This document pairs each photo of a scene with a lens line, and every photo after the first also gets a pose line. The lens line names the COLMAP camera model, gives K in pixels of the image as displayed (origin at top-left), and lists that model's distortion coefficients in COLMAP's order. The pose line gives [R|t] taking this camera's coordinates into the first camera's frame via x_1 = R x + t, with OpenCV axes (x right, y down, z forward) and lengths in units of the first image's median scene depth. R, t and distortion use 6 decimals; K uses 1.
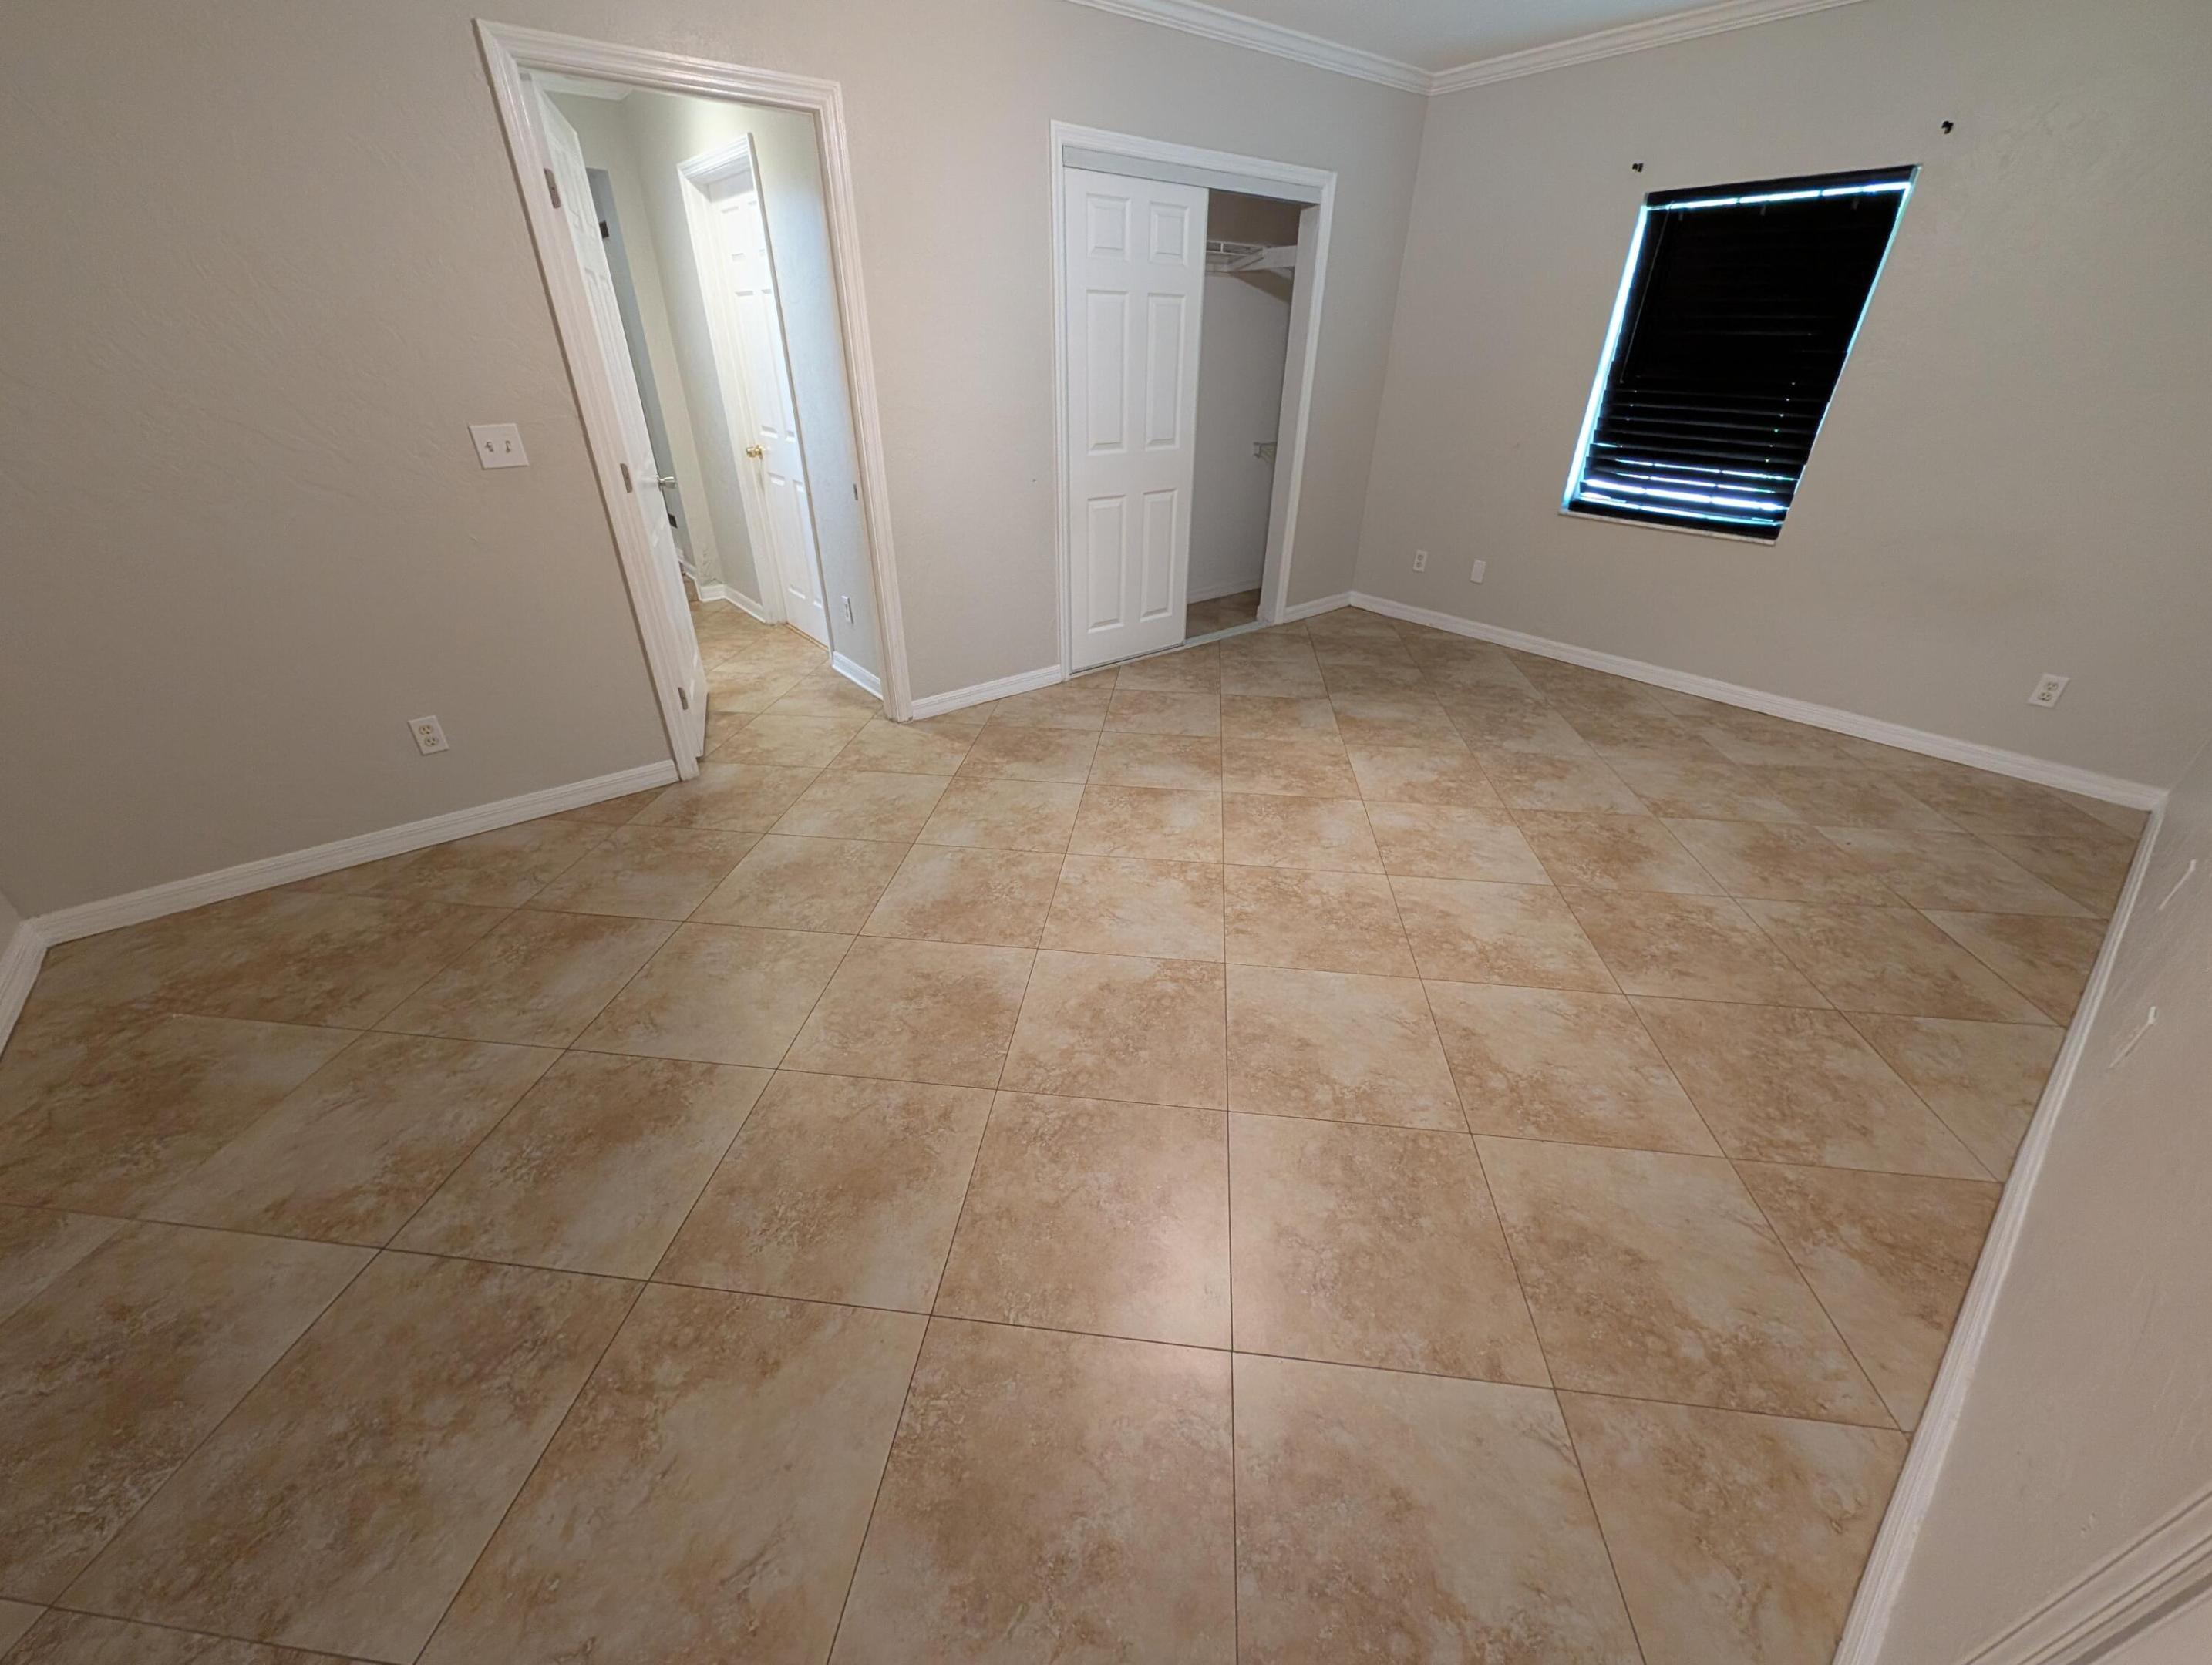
lens RADIAL K [[852.1, 0, 1102.3], [0, 852.1, 834.3], [0, 0, 1]] dist [-0.001145, 0.000946]
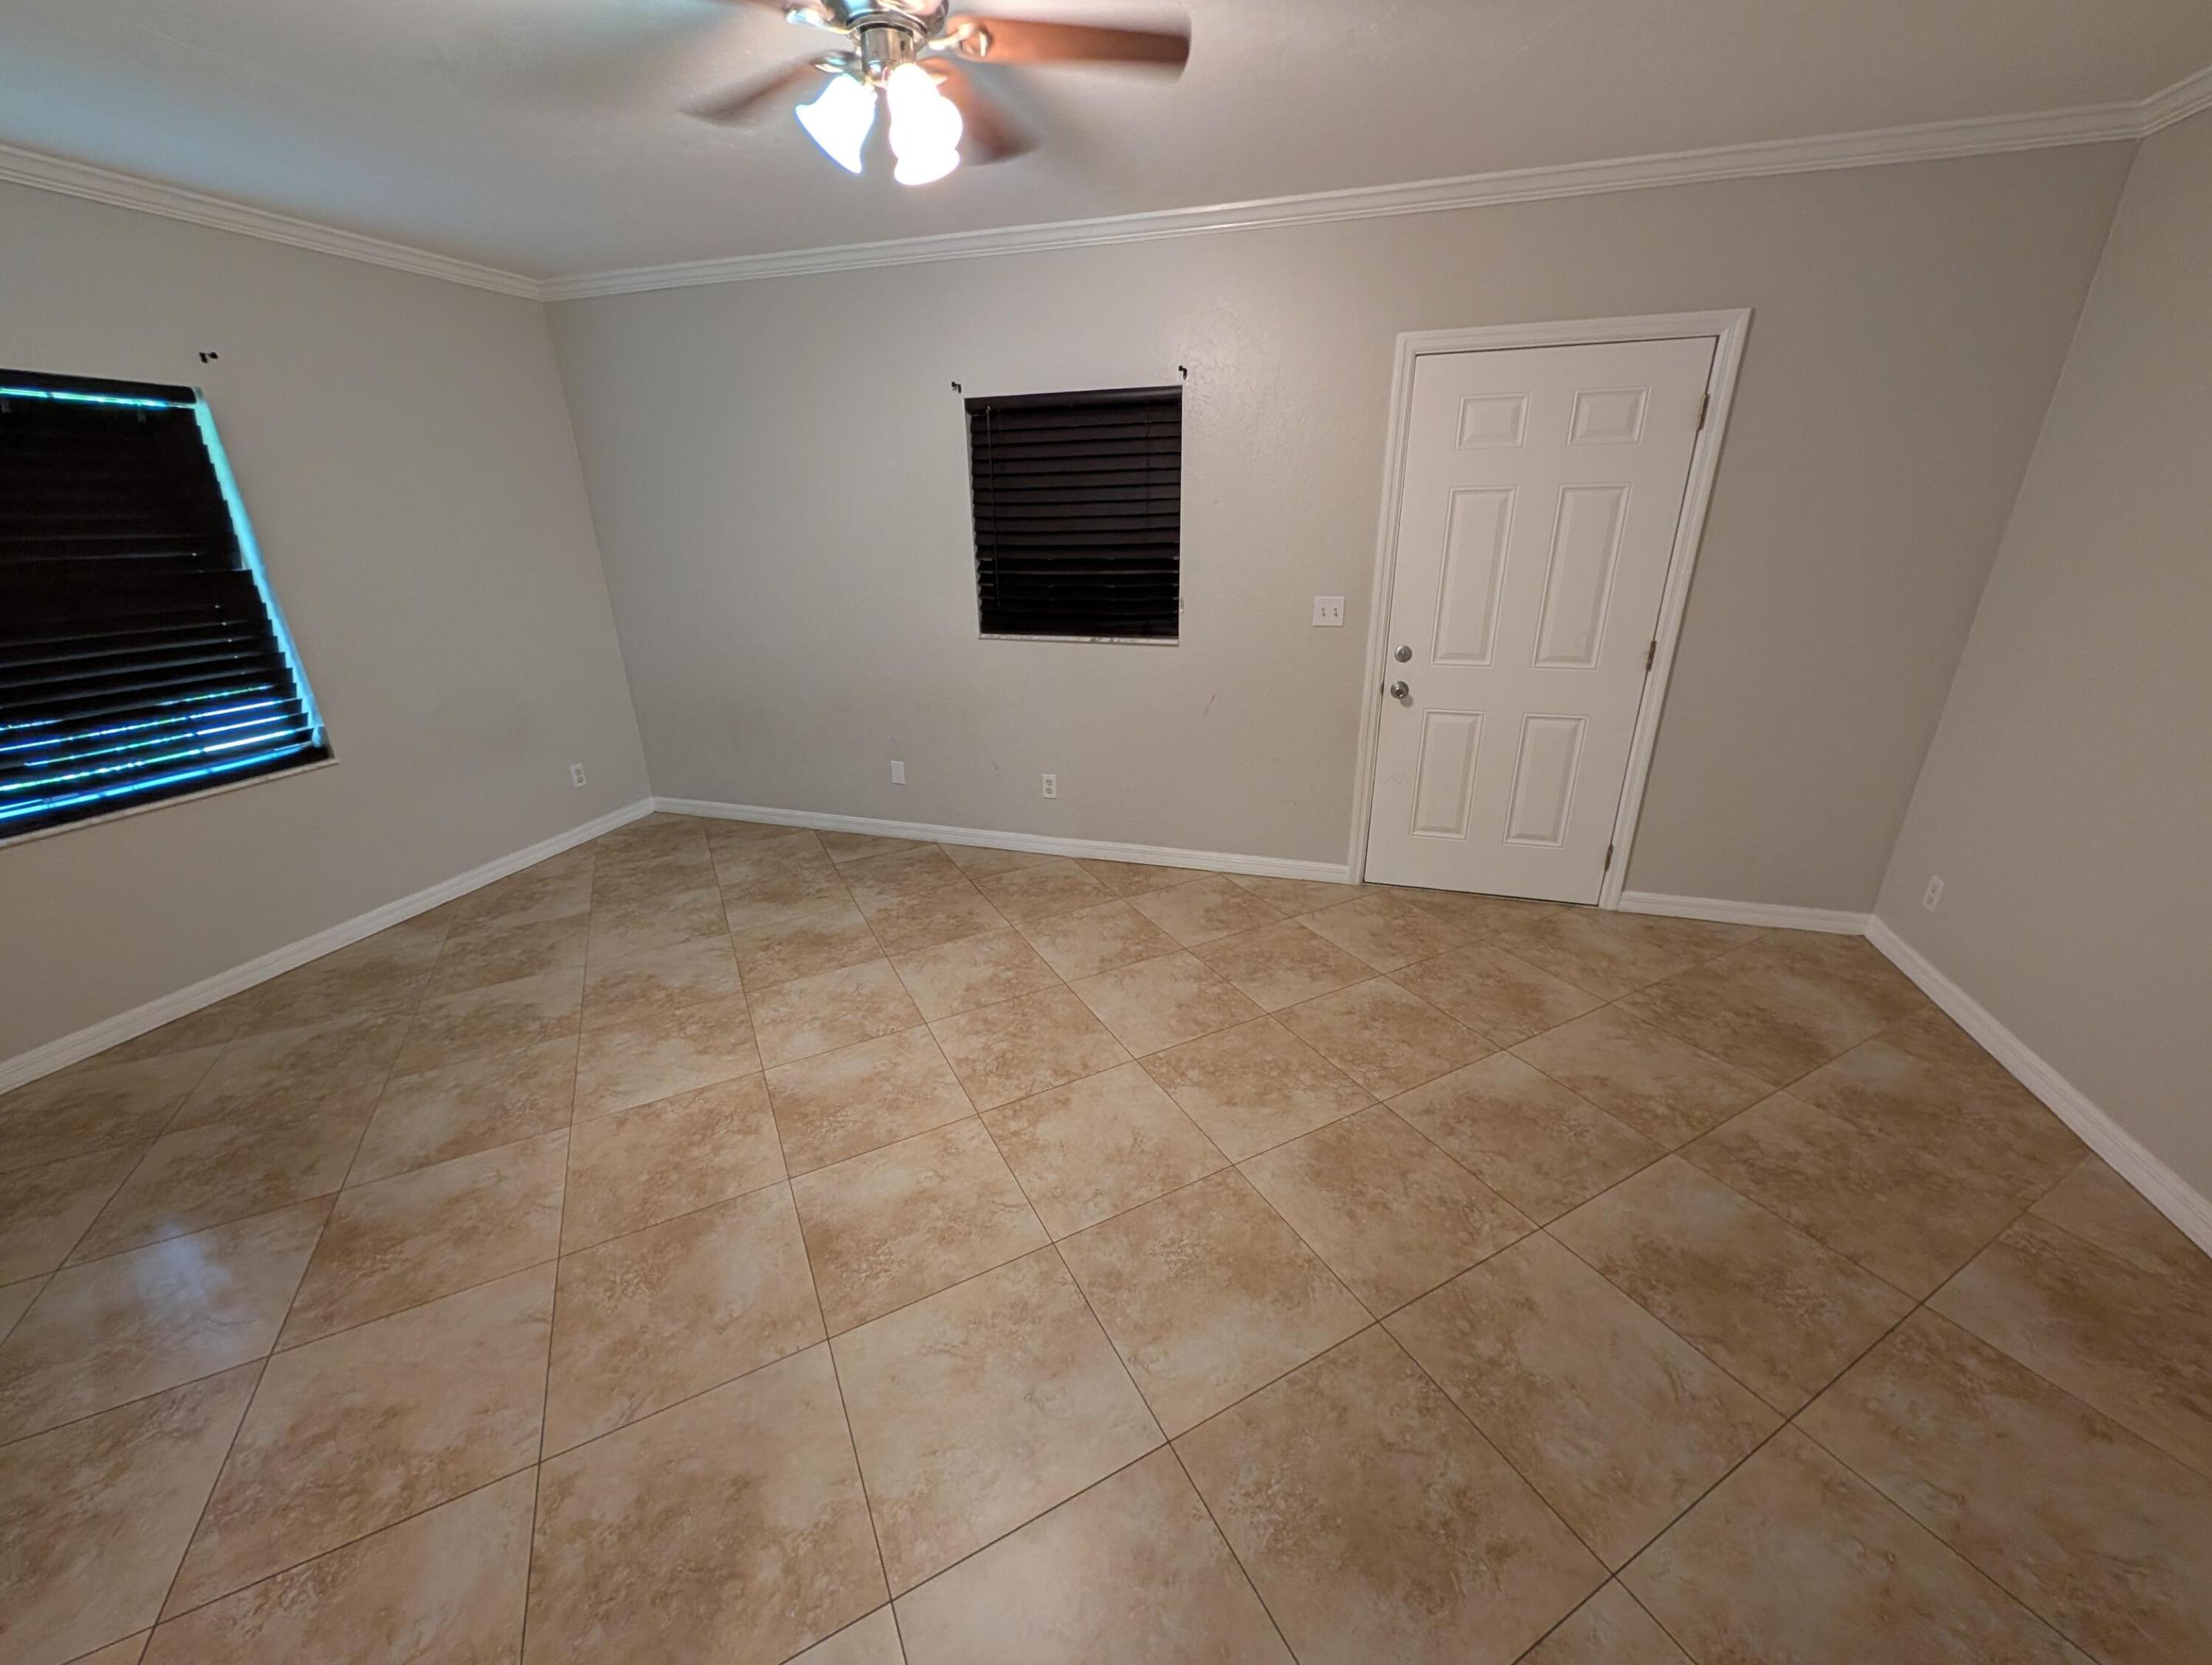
lens RADIAL K [[852.1, 0, 1104.9], [0, 852.1, 833.1], [0, 0, 1]] dist [-0.001145, 0.000946]
pose [[-0.562870, -0.297763, 0.771048, -0.505979], [0.425380, 0.695475, 0.579108, -0.599836], [-0.708681, 0.653951, -0.264800, 0.916942]]
